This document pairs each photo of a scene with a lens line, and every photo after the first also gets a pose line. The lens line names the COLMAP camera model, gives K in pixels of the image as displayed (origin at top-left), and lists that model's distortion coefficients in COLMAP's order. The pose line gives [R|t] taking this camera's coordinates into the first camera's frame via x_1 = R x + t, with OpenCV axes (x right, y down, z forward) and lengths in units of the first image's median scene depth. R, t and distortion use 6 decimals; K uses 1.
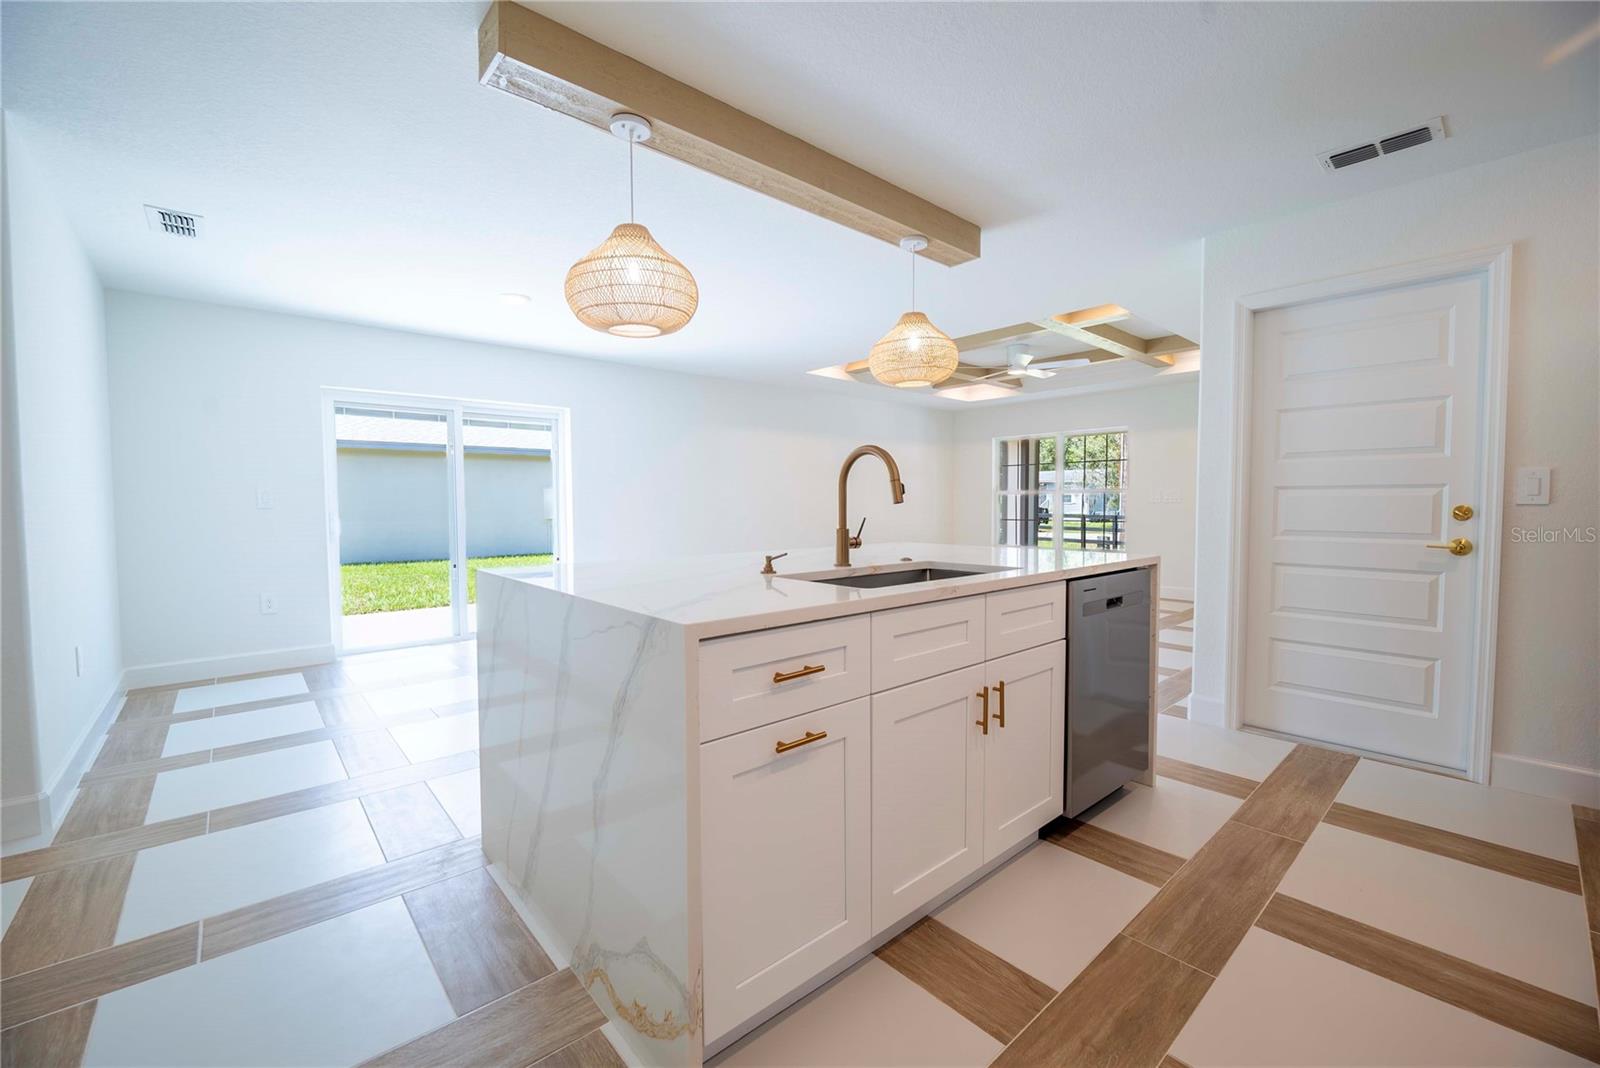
lens RADIAL K [[647.9, 0, 807.2], [0, 647.9, 527.1], [0, 0, 1]] dist [-0.006510, -0.003920]
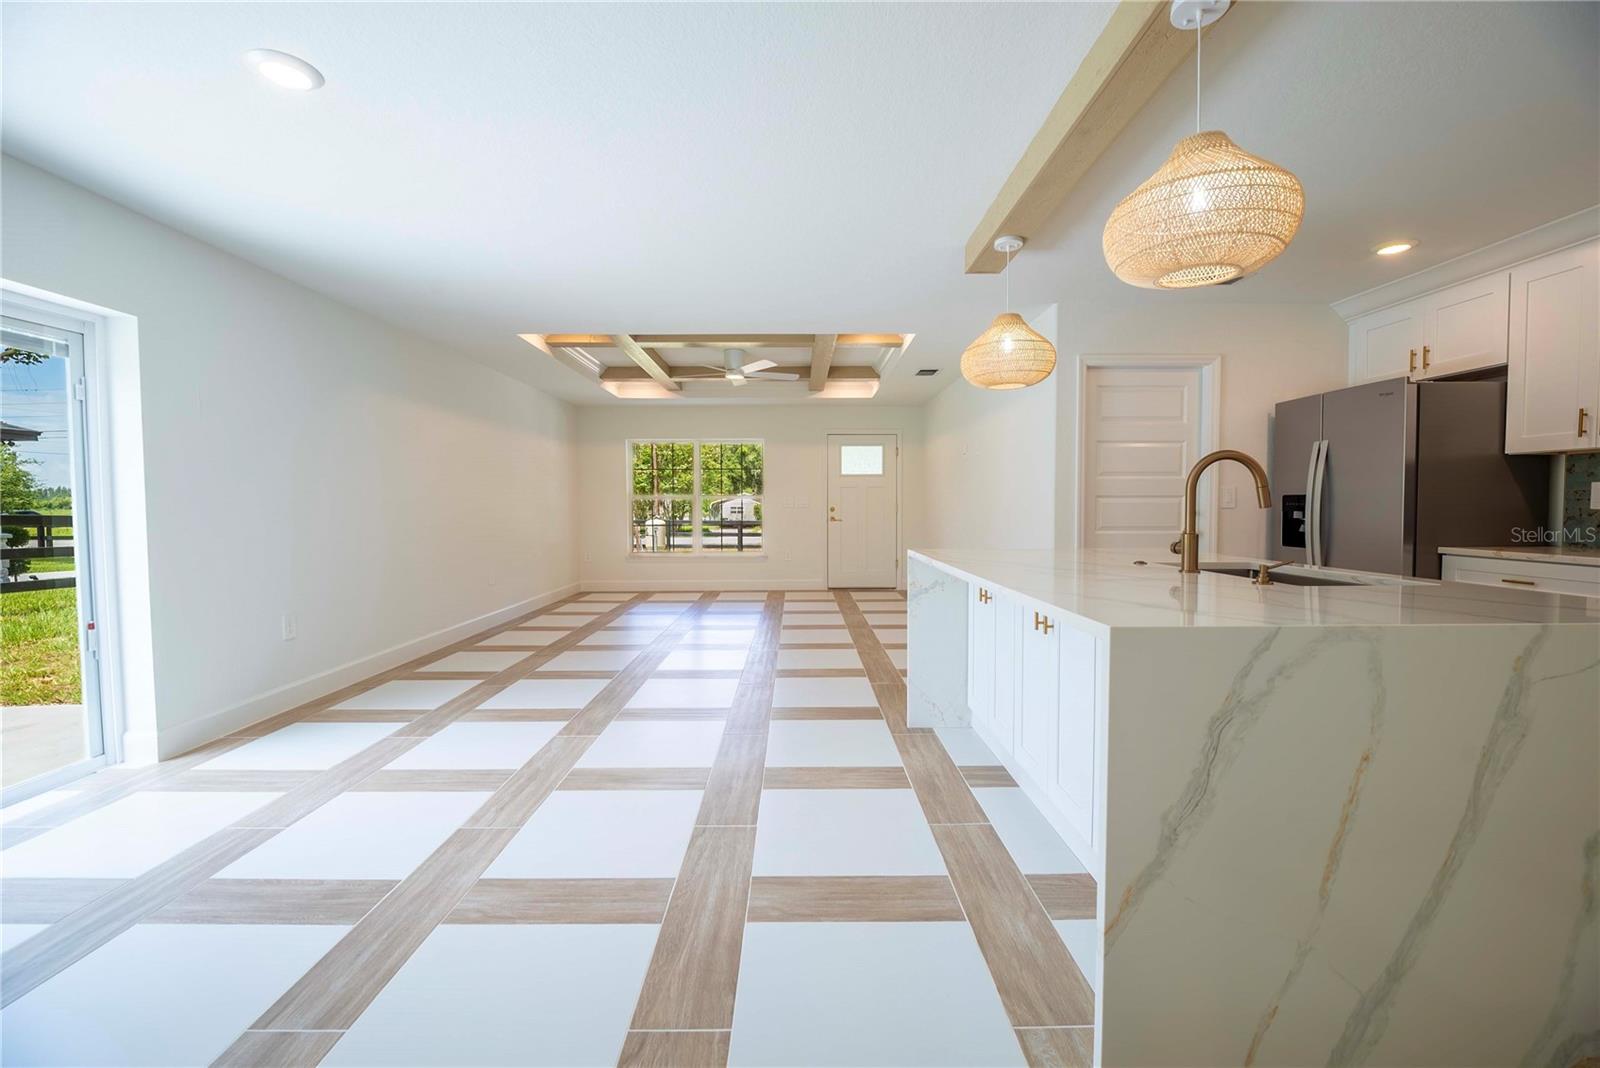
lens RADIAL K [[647.9, 0, 800.7], [0, 647.9, 526.3], [0, 0, 1]] dist [-0.006510, -0.003920]
pose [[0.658951, -0.022467, 0.751850, -1.050408], [0.031556, 0.999500, 0.002211, -0.029597], [-0.751523, 0.022268, 0.659331, 0.800512]]
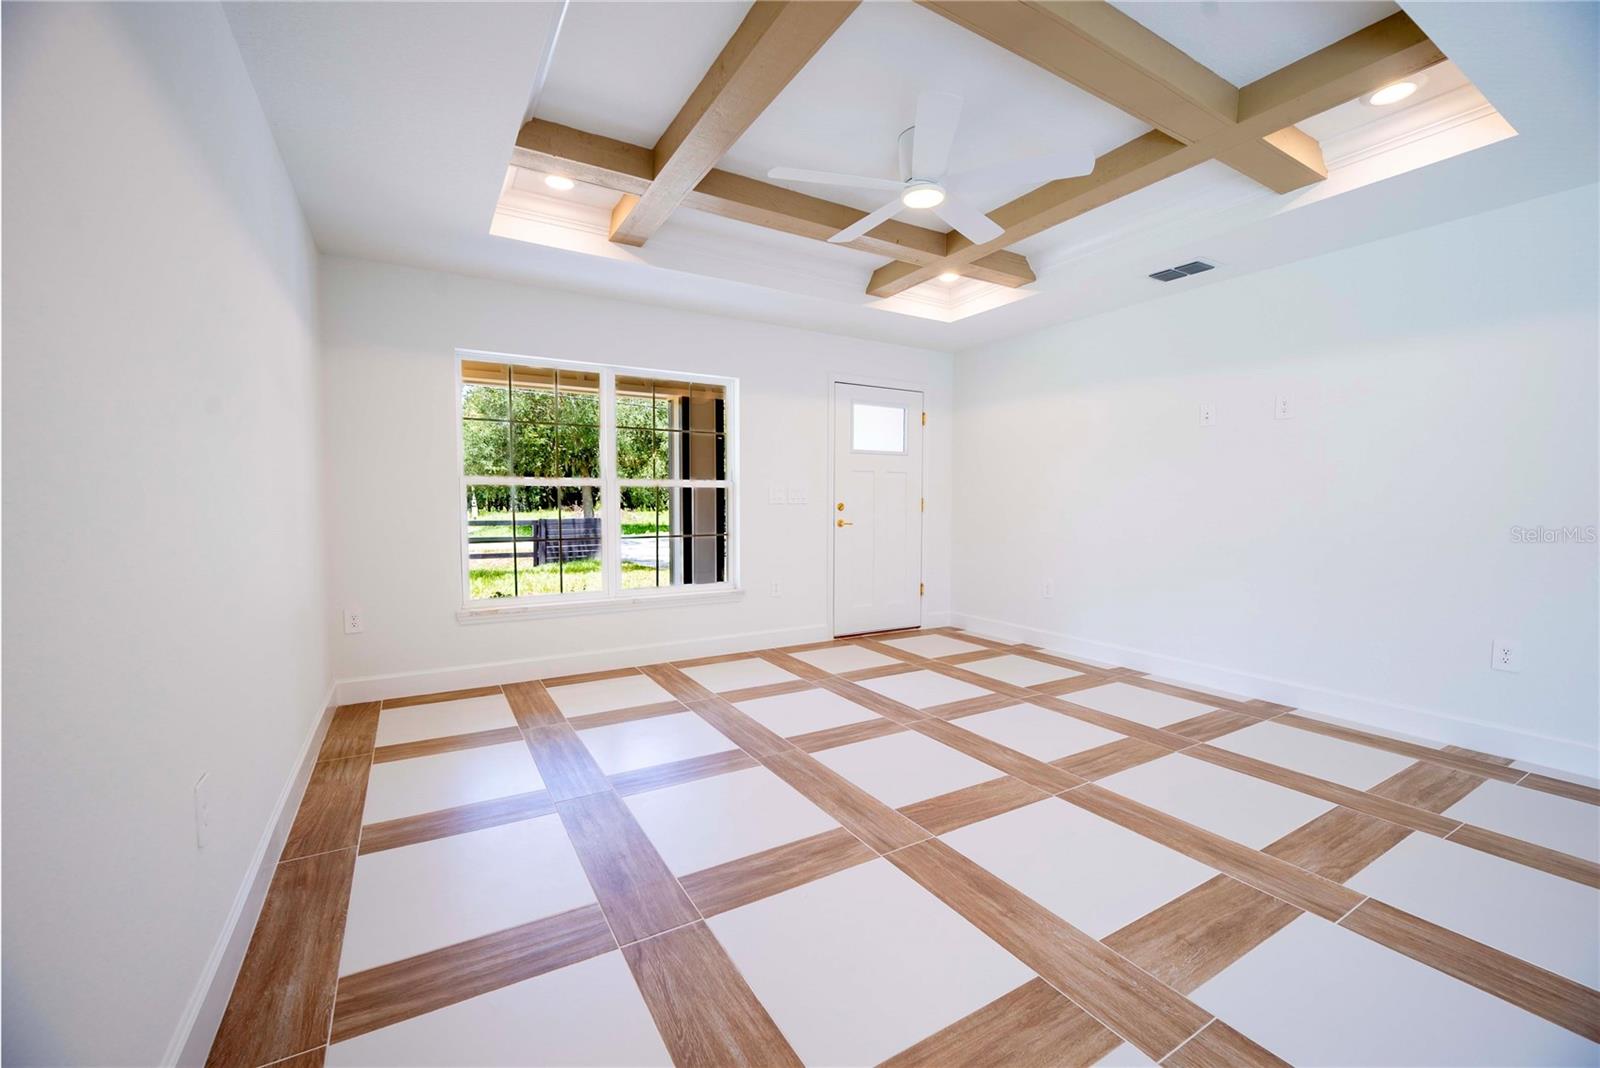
lens RADIAL K [[654.2, 0, 792.7], [0, 654.2, 533.4], [0, 0, 1]] dist [-0.010278, -0.002089]
pose [[0.201717, -0.045158, 0.978402, -0.348744], [0.036760, 0.998582, 0.038511, -0.119247], [-0.978754, 0.028198, 0.203091, 2.941628]]
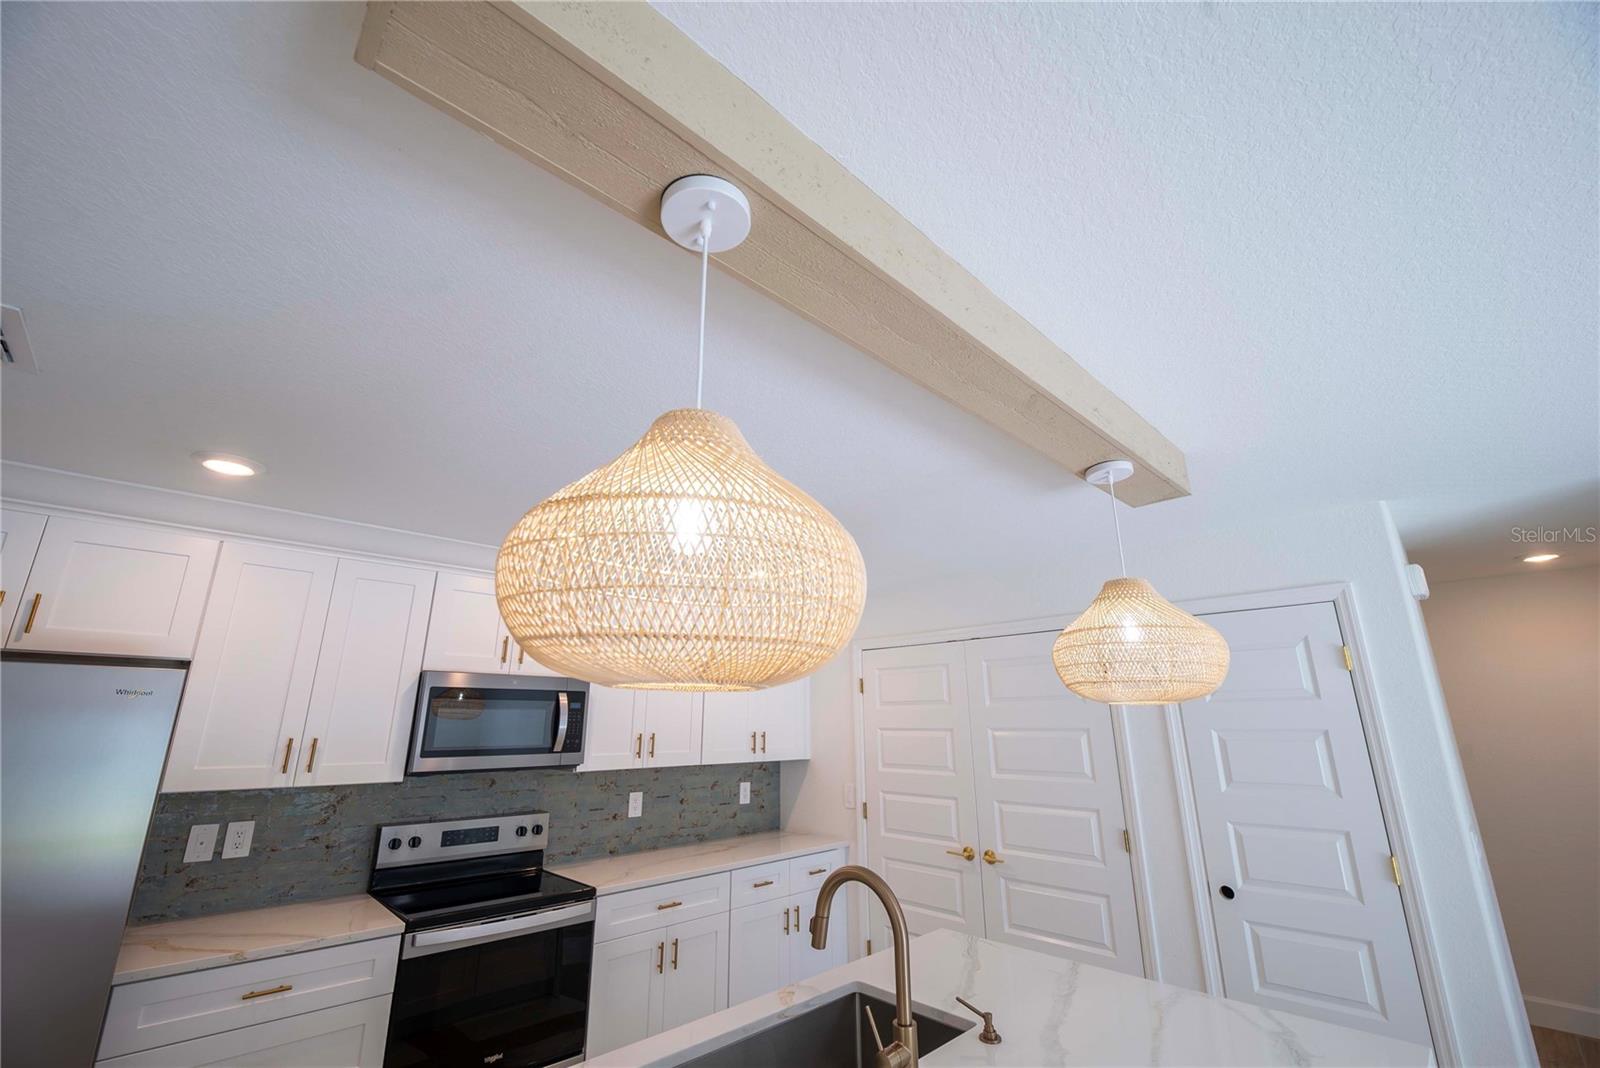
lens RADIAL K [[647.9, 0, 800.8], [0, 647.9, 530.5], [0, 0, 1]] dist [-0.006510, -0.003920]
pose [[-0.999002, -0.005722, -0.044306, 0.178529], [0.005252, 0.969844, -0.243669, -0.296145], [0.044364, -0.243659, -0.968846, 1.679080]]
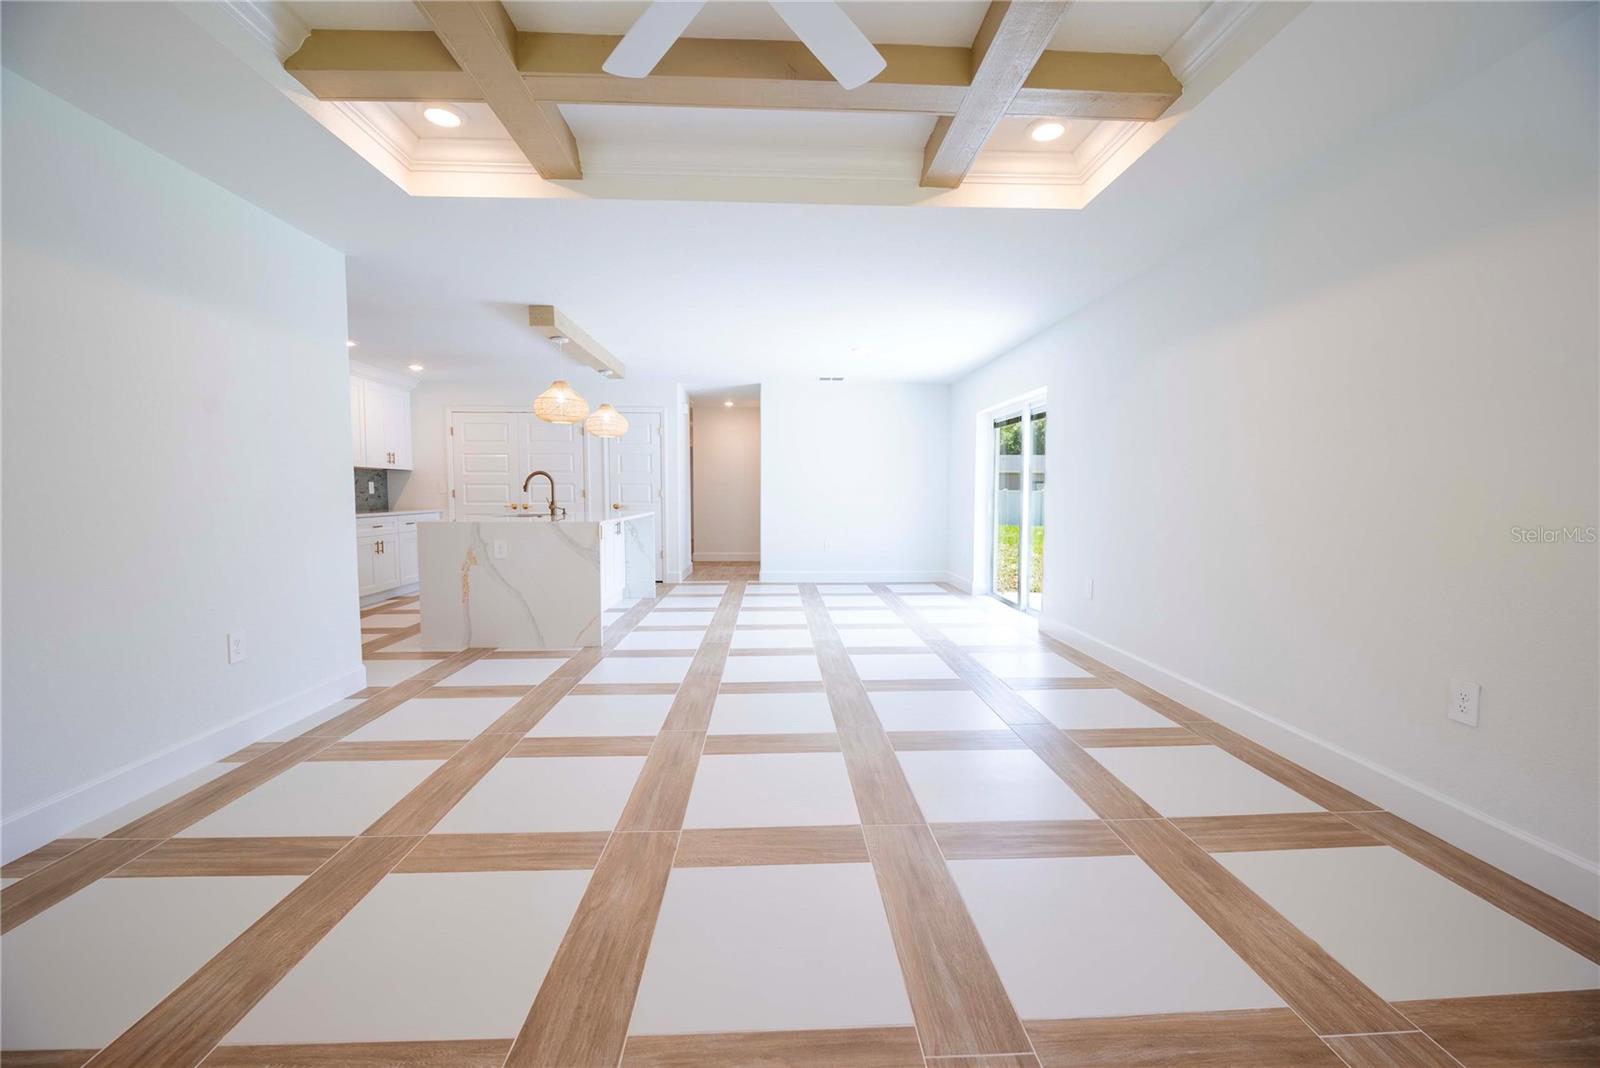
lens RADIAL K [[647.9, 0, 804.0], [0, 647.9, 533.1], [0, 0, 1]] dist [-0.006510, -0.003920]
pose [[-0.626324, 0.054065, -0.777686, 1.487172], [-0.029638, 0.995219, 0.093058, -0.147587], [0.778999, 0.081333, -0.621727, 3.466208]]
